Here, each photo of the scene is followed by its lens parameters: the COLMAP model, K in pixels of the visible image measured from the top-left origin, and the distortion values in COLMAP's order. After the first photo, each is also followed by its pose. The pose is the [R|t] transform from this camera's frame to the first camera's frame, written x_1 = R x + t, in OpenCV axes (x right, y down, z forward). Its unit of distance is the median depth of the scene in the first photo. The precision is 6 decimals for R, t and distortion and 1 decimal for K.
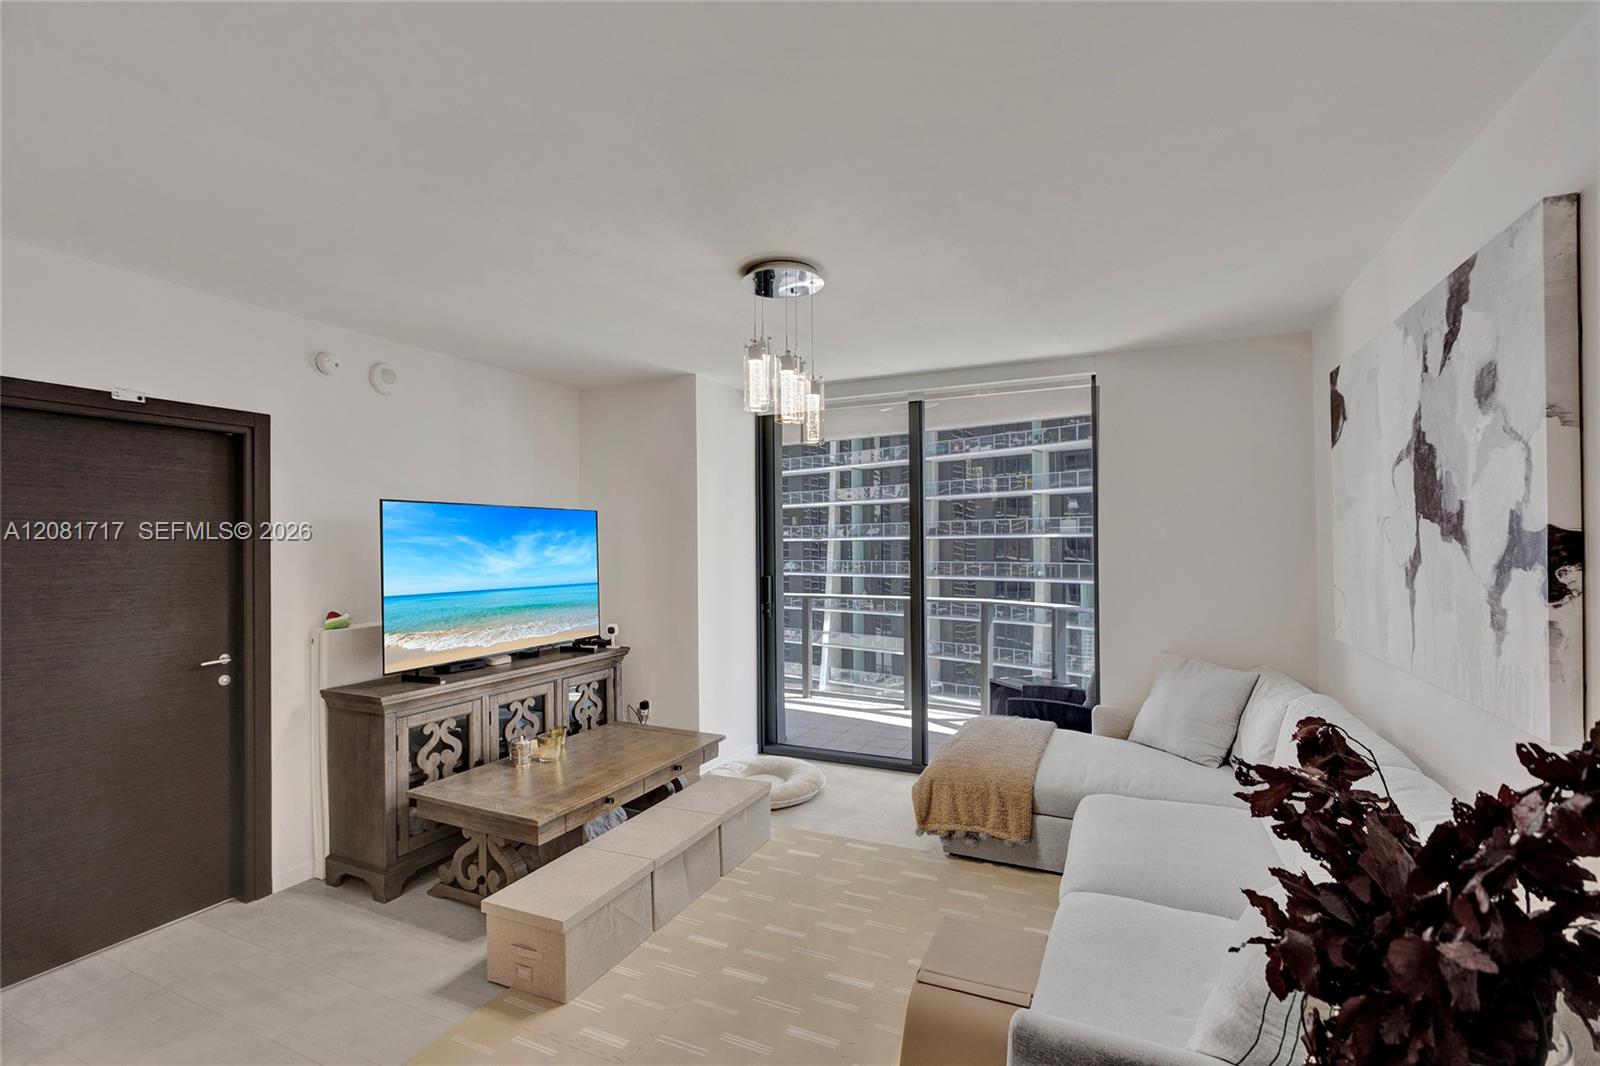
lens RADIAL K [[708.6, 0, 805.2], [0, 708.6, 536.0], [0, 0, 1]] dist [-0.003141, 0.000047]
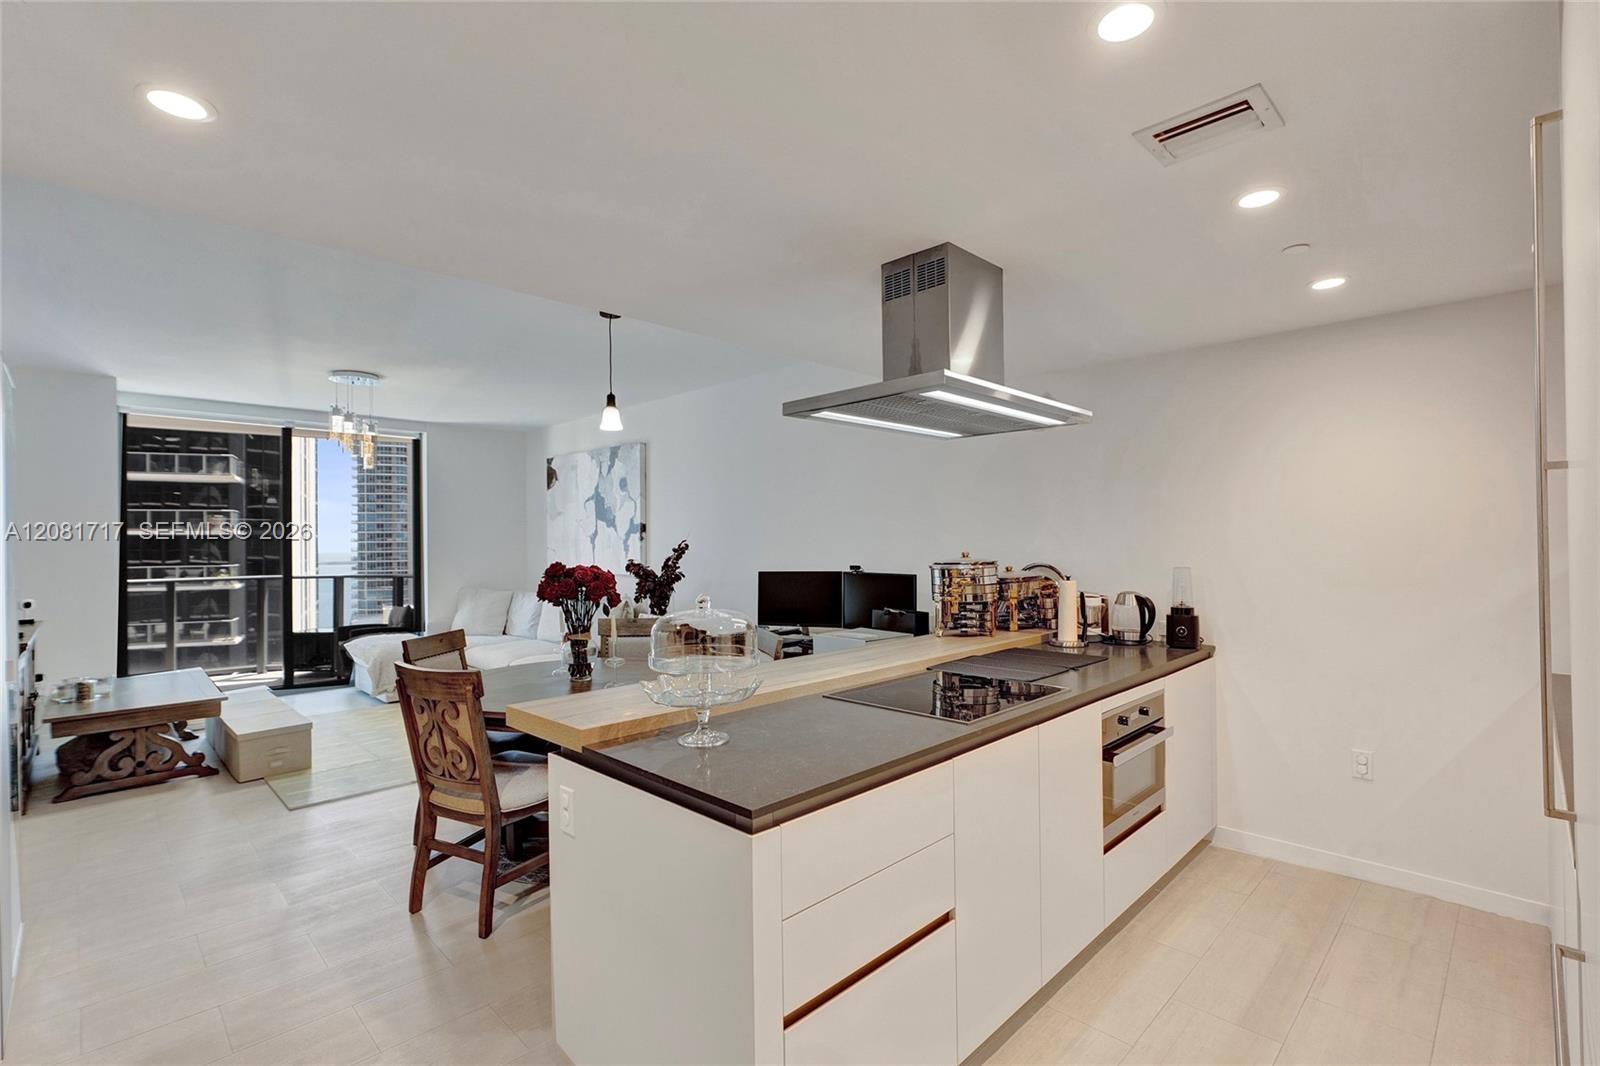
lens RADIAL K [[734.7, 0, 794.8], [0, 734.7, 532.9], [0, 0, 1]] dist [-0.005269, 0.004154]
pose [[0.348892, 0.014174, 0.937056, -1.272502], [-0.006357, 0.999898, -0.012758, 0.045503], [-0.937141, -0.001506, 0.348947, -0.641719]]
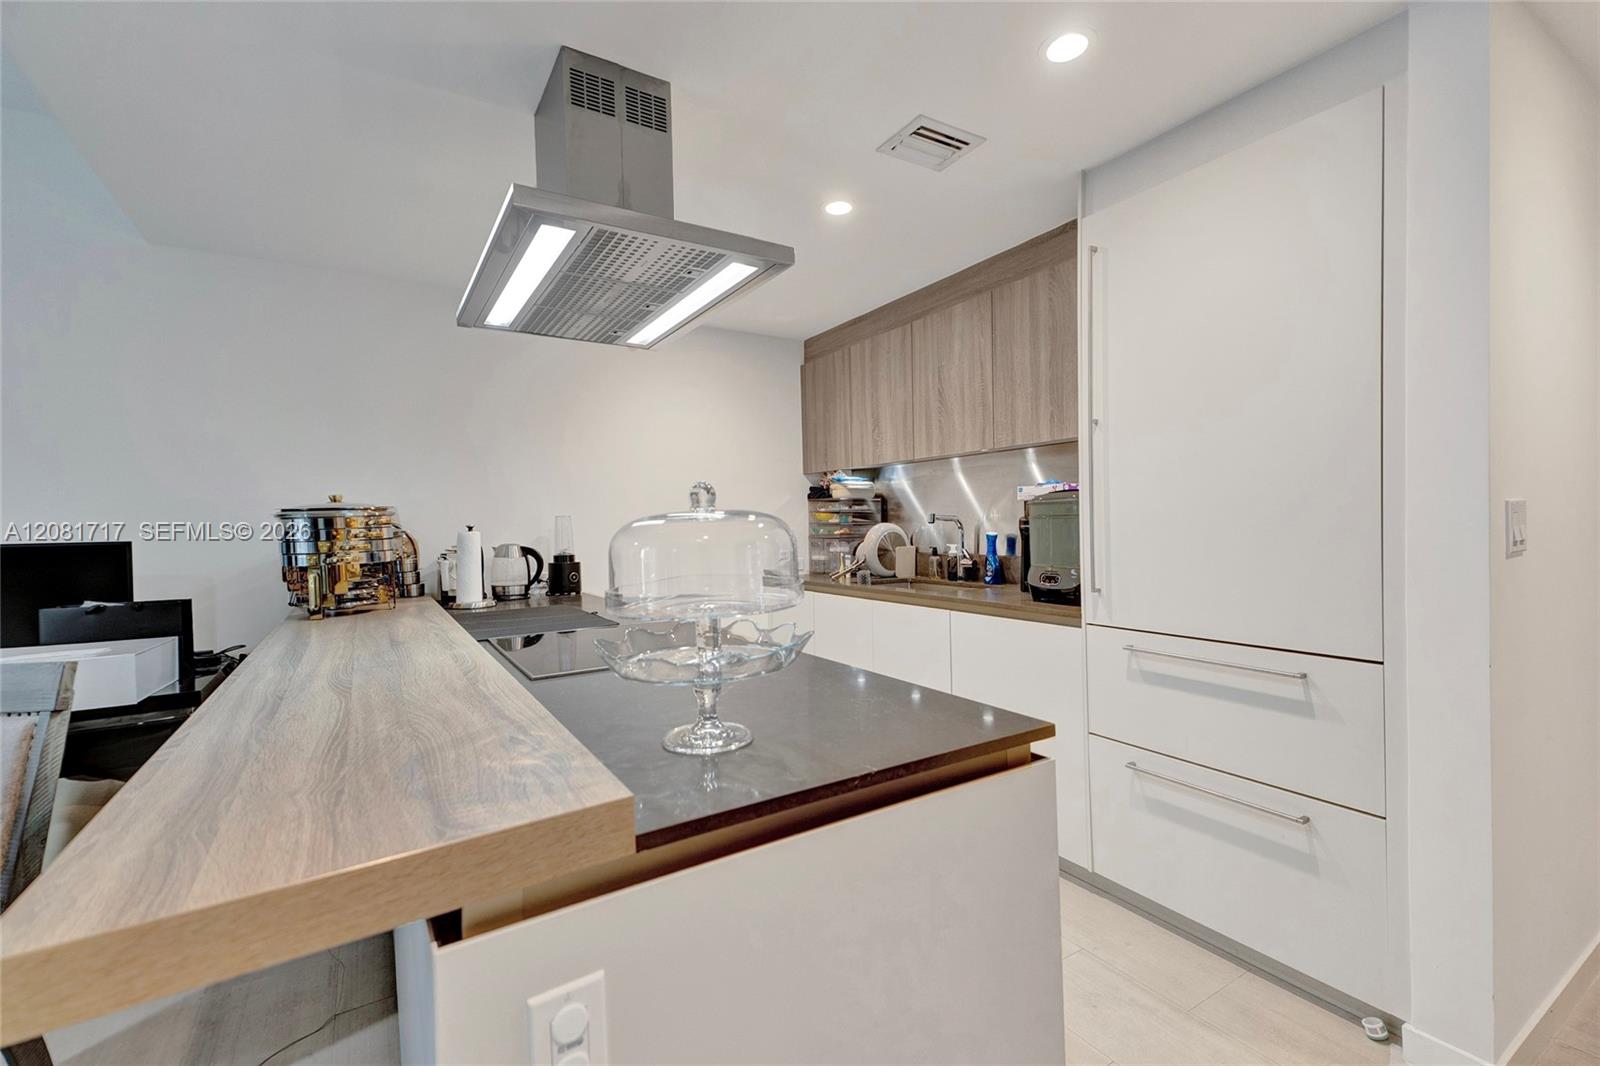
lens RADIAL K [[696.7, 0, 804.7], [0, 696.7, 538.7], [0, 0, 1]] dist [0.021960, 0.000332]
pose [[-0.838849, 0.013971, 0.544185, -0.958888], [0.019611, 0.999797, 0.004563, 0.111589], [-0.544011, 0.014500, -0.838953, -0.137766]]
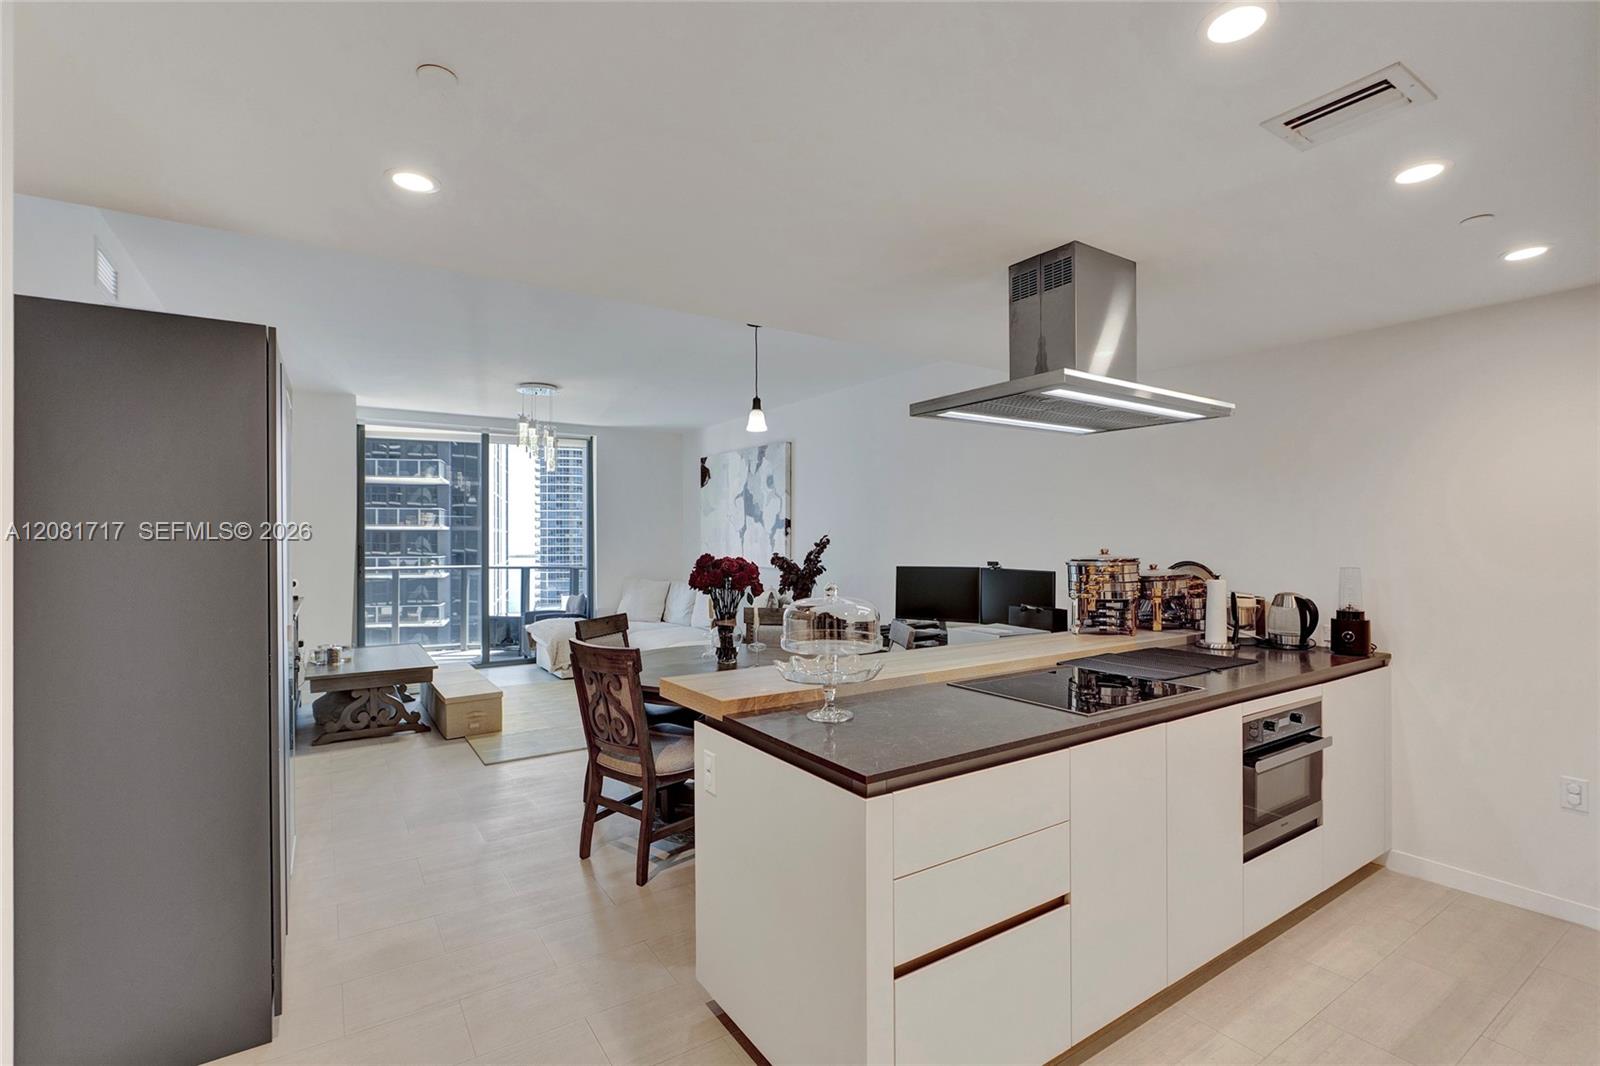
lens RADIAL K [[732.6, 0, 797.2], [0, 732.6, 531.5], [0, 0, 1]] dist [-0.002517, 0.000463]
pose [[0.525865, 0.014372, 0.850447, -1.306072], [-0.014919, 0.999859, -0.007671, 0.048021], [-0.850437, -0.008654, 0.526005, -0.679304]]
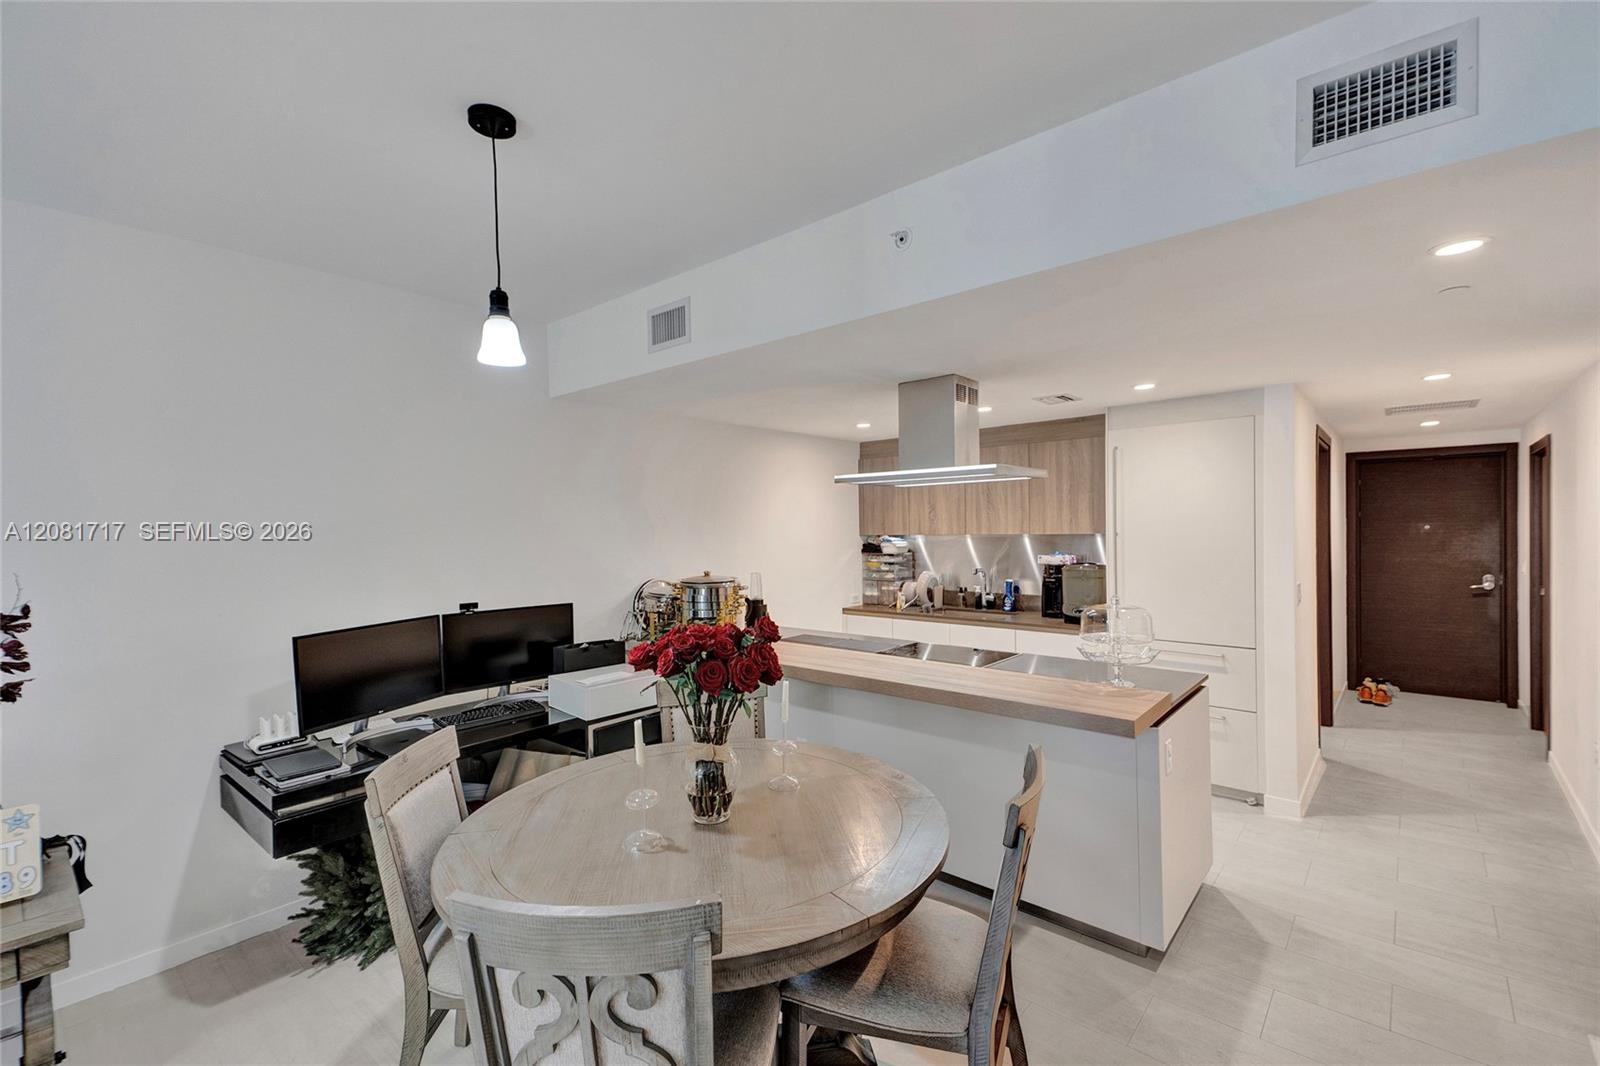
lens RADIAL K [[689.9, 0, 800.4], [0, 689.9, 536.0], [0, 0, 1]] dist [0.040566, -0.016877]
pose [[-0.961908, 0.020242, 0.272624, -0.607106], [0.019128, 0.999794, -0.006744, 0.009371], [-0.272705, -0.001273, -0.962097, 0.588264]]
